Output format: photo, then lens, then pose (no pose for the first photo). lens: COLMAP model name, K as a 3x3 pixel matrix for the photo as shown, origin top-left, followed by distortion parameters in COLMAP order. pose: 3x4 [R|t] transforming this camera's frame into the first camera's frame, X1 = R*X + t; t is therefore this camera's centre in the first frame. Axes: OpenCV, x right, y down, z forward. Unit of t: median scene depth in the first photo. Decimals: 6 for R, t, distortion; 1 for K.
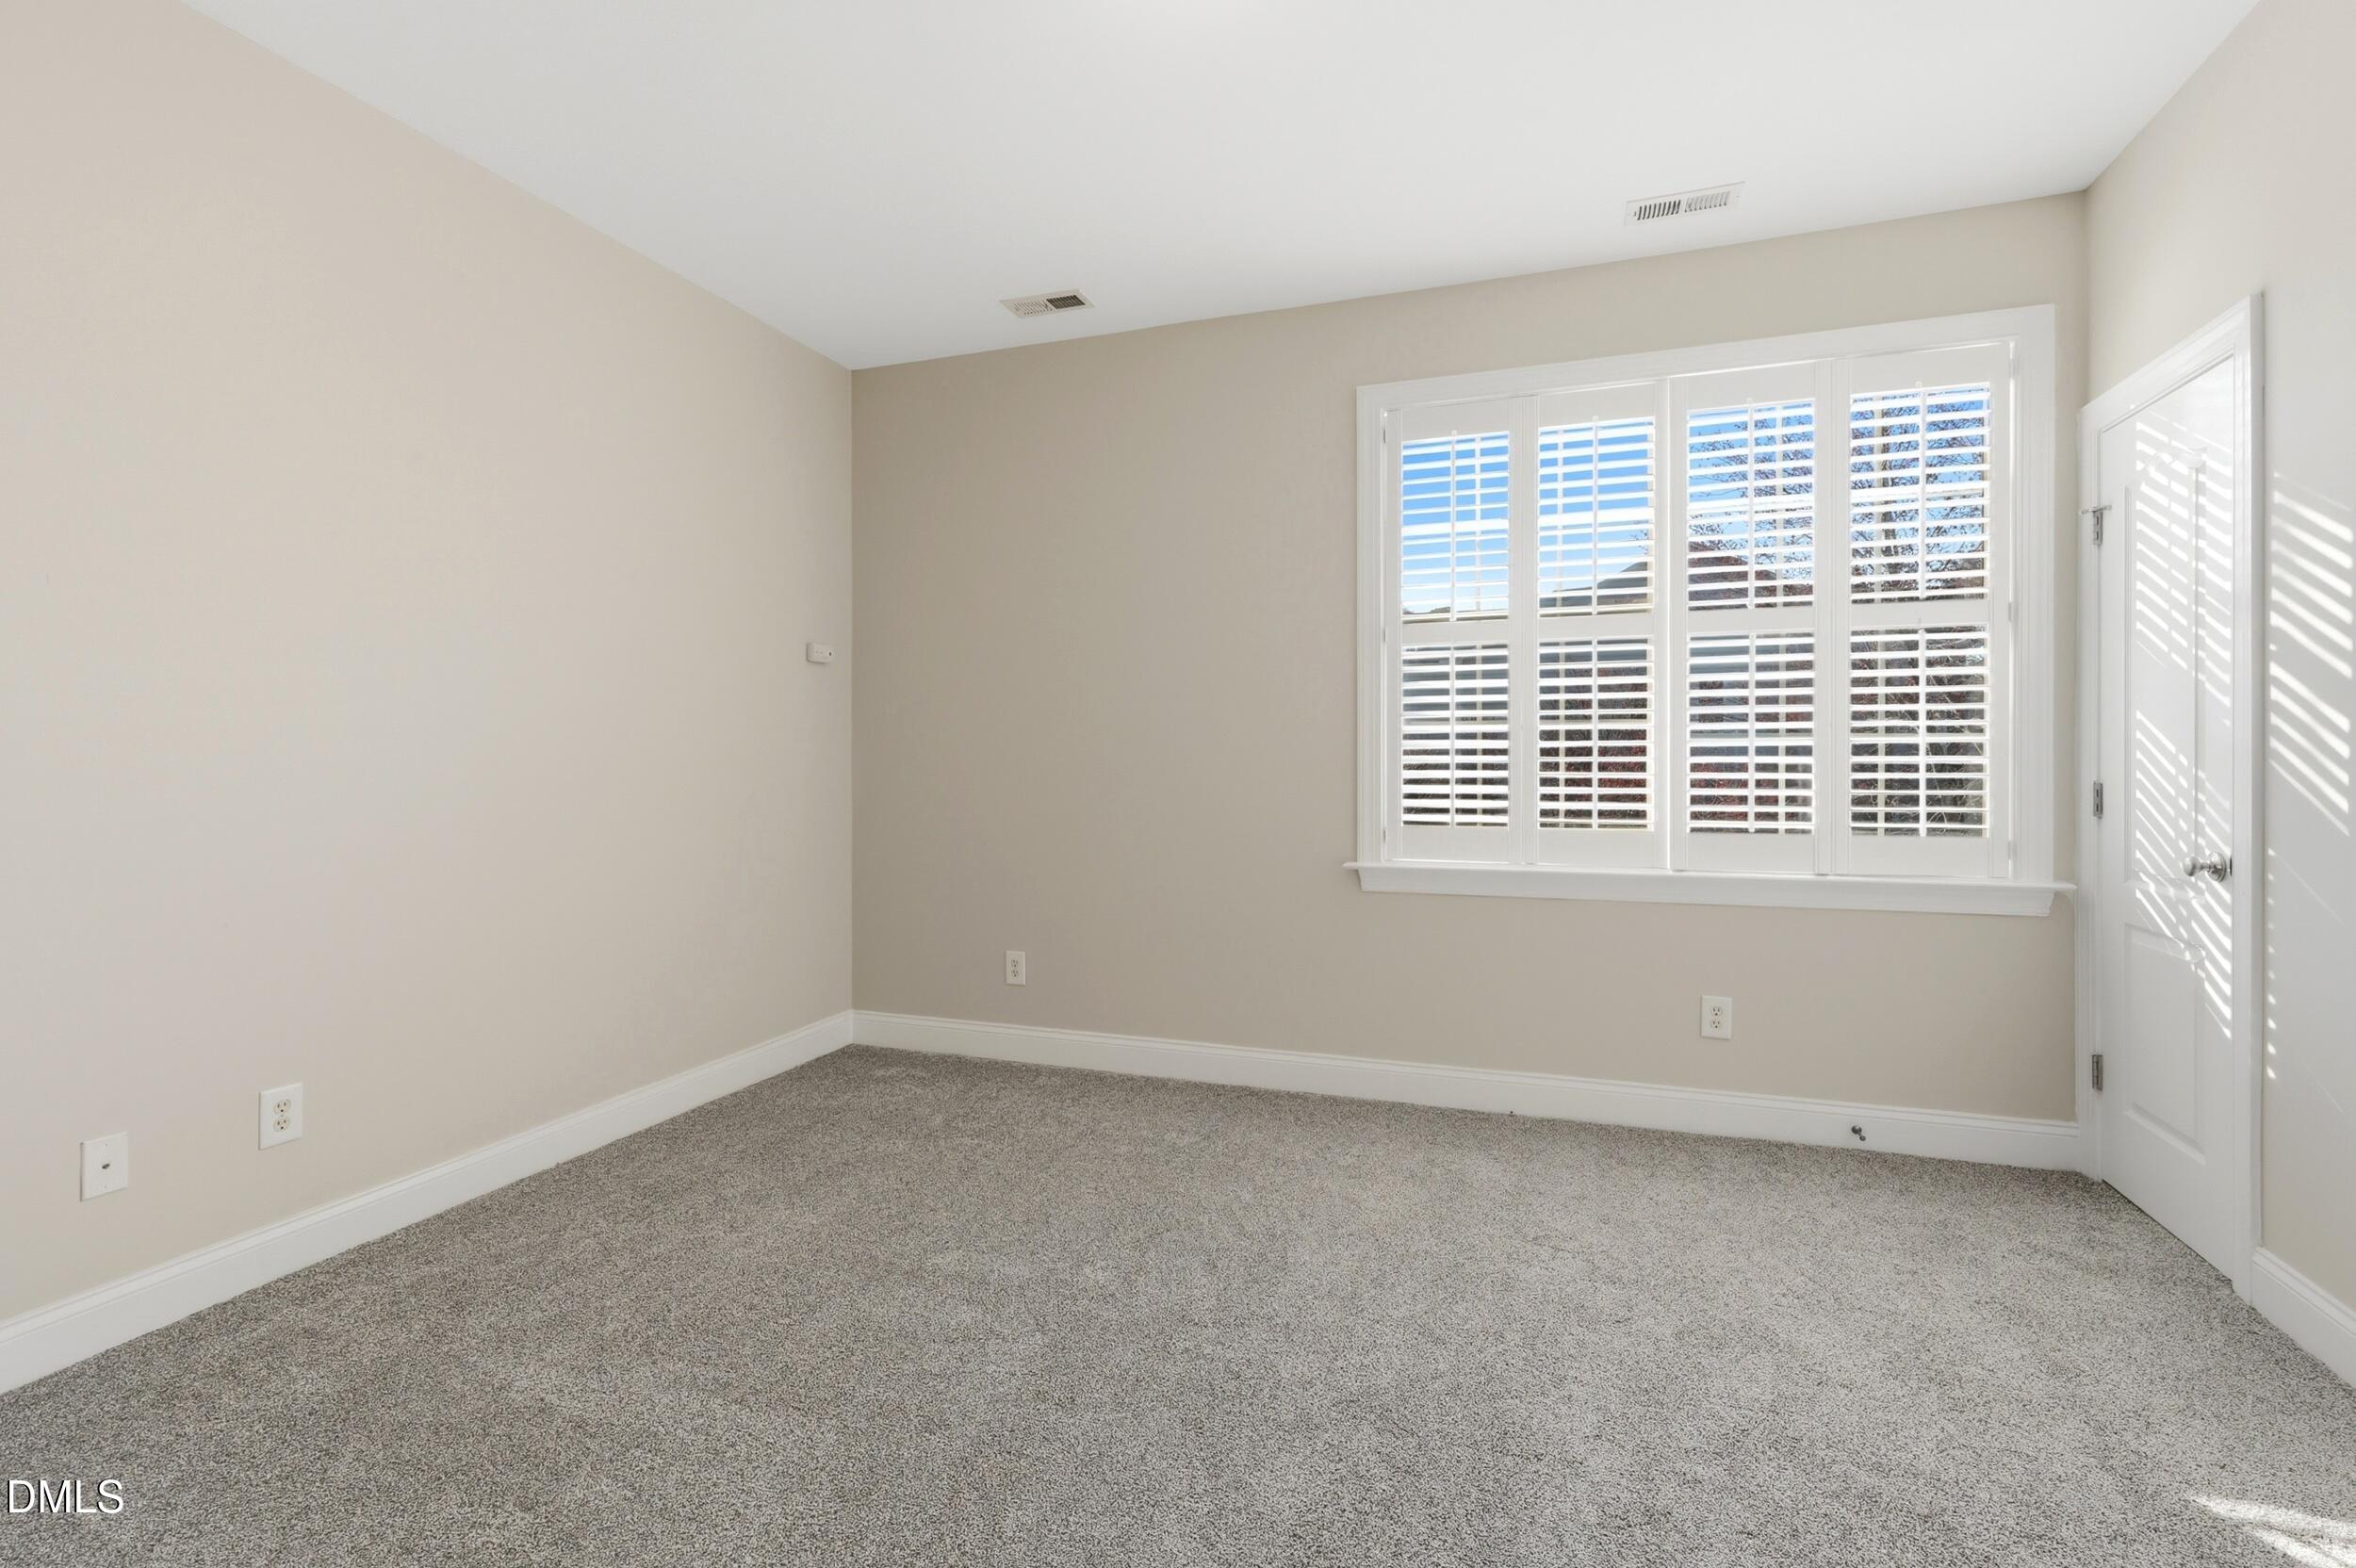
lens RADIAL K [[961.2, 0, 1177.4], [0, 961.2, 764.4], [0, 0, 1]] dist [-0.003010, -0.000254]
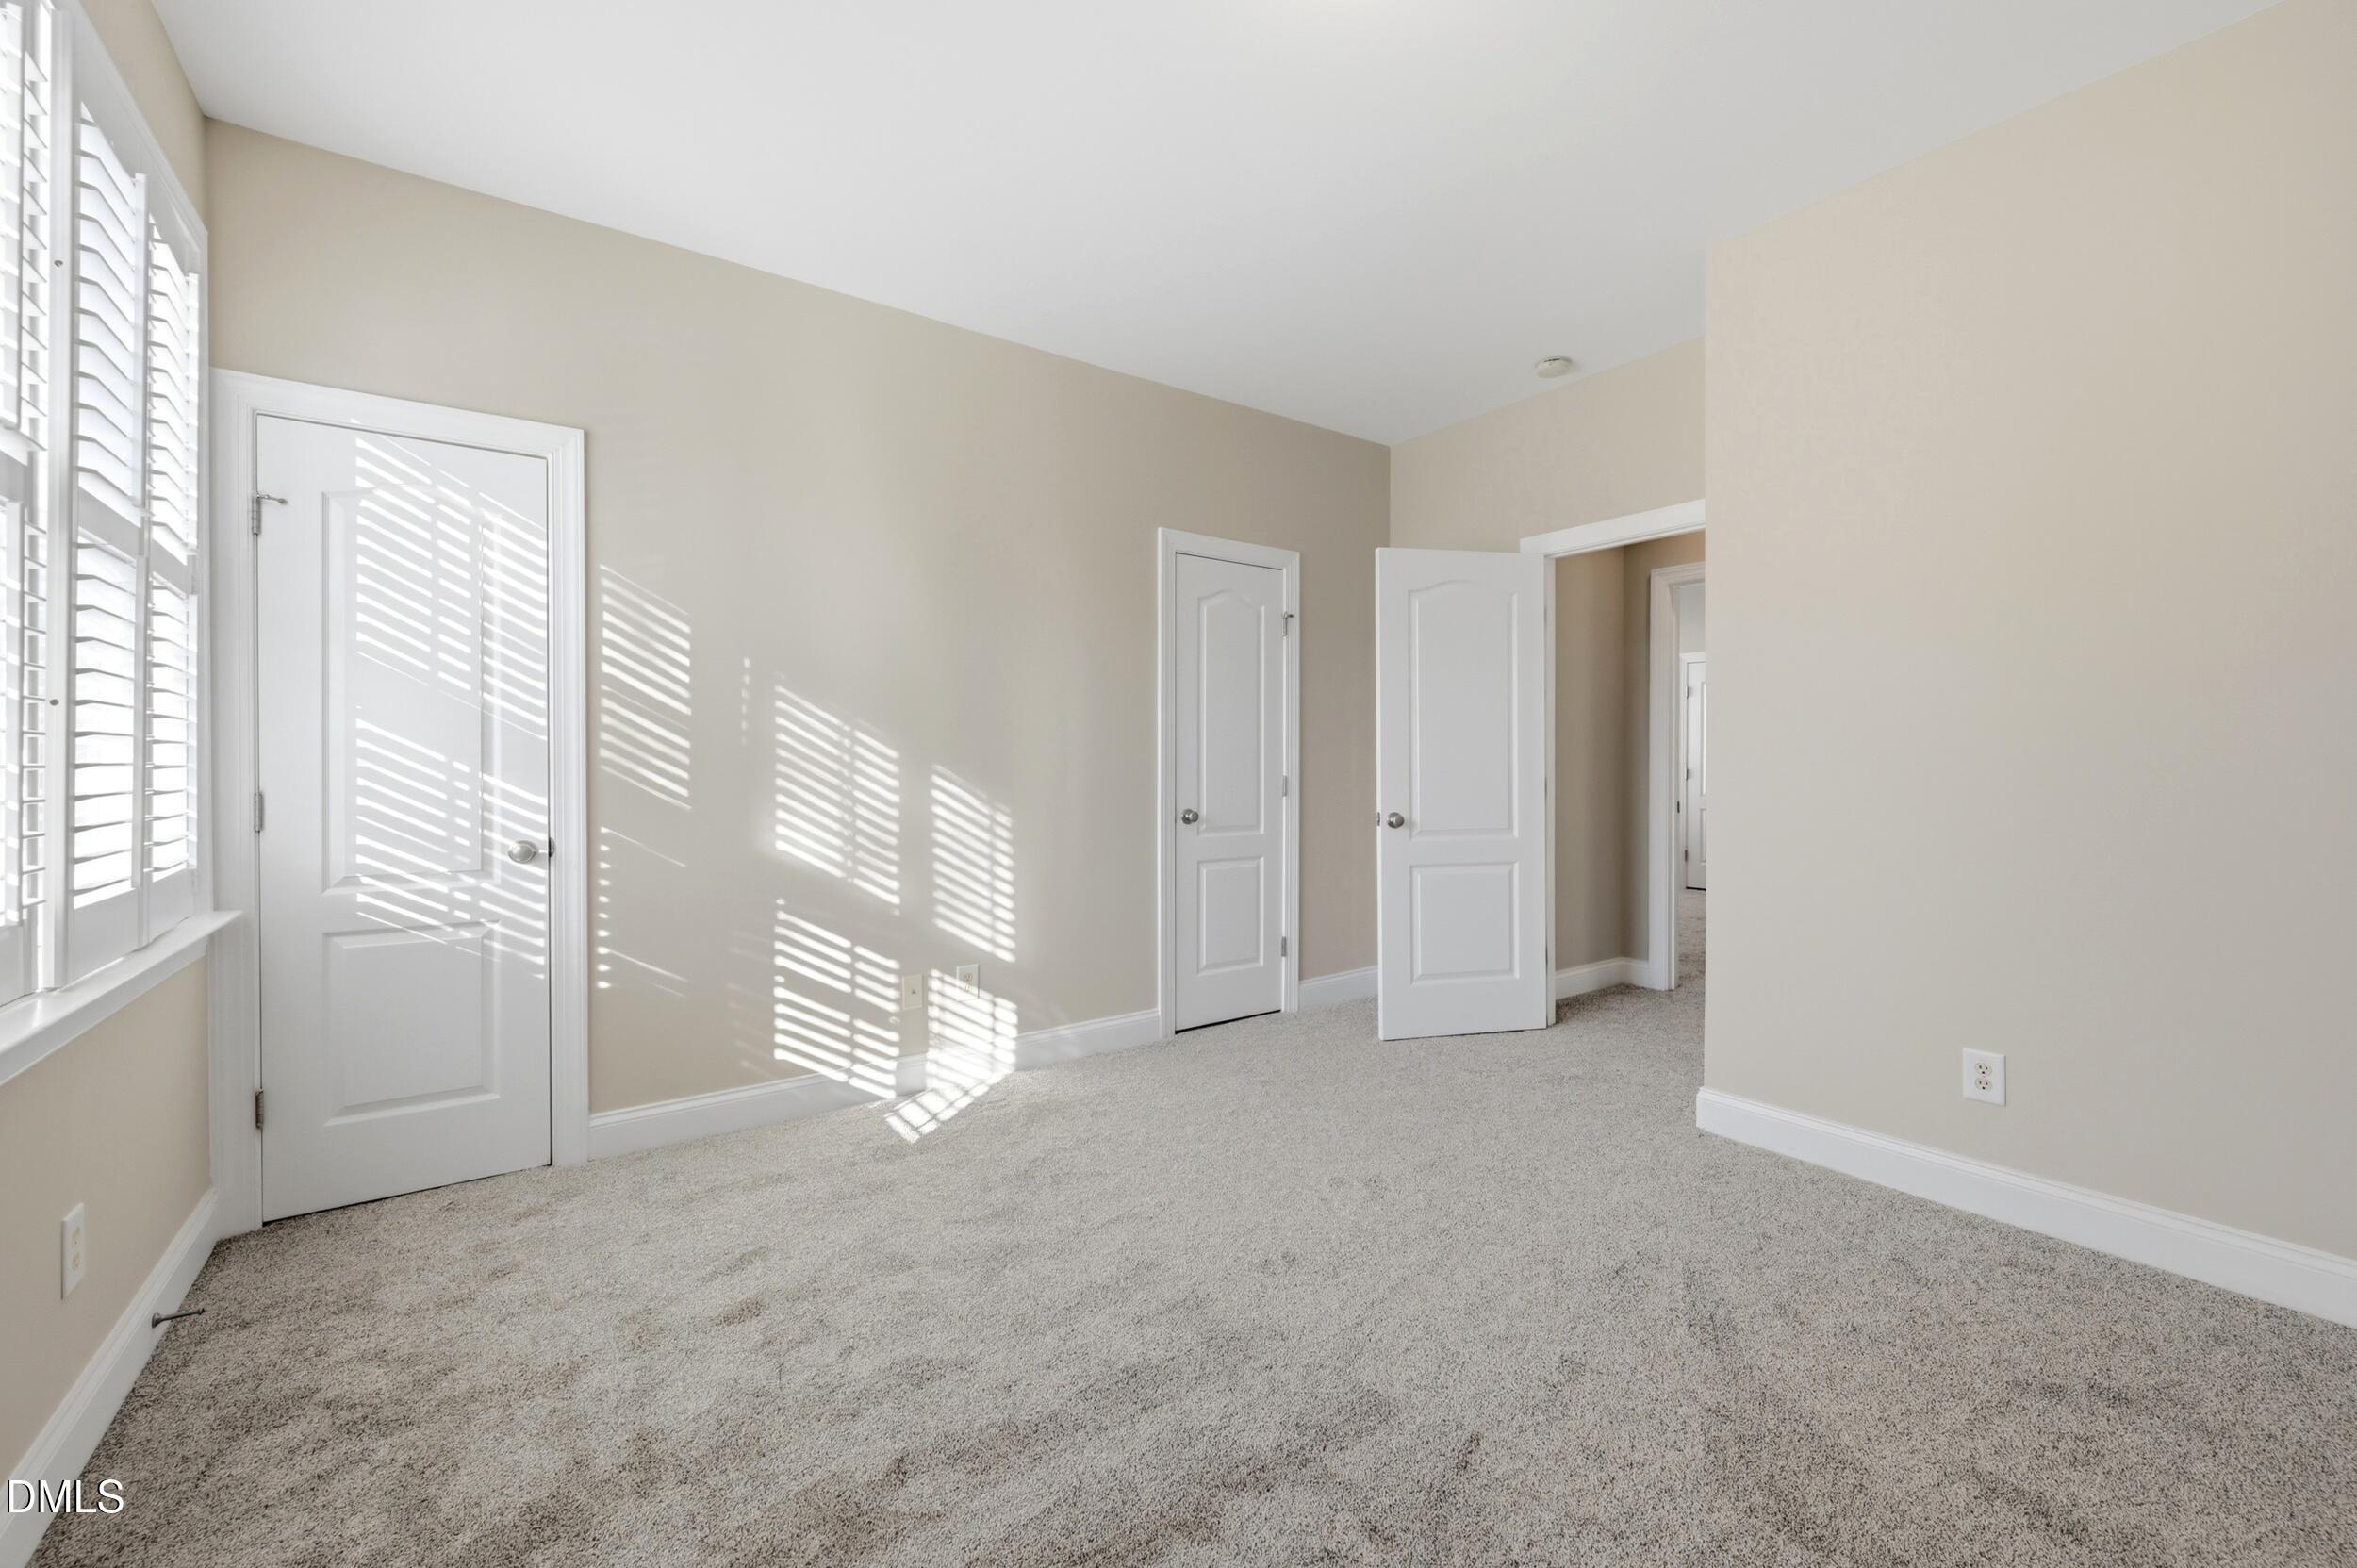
lens RADIAL K [[961.7, 0, 1177.9], [0, 961.7, 764.4], [0, 0, 1]] dist [-0.003010, -0.000254]
pose [[-0.797911, 0.001327, 0.602774, -0.404762], [0.013431, 0.999788, 0.015577, -0.017939], [-0.602626, 0.020525, -0.797760, 1.621365]]
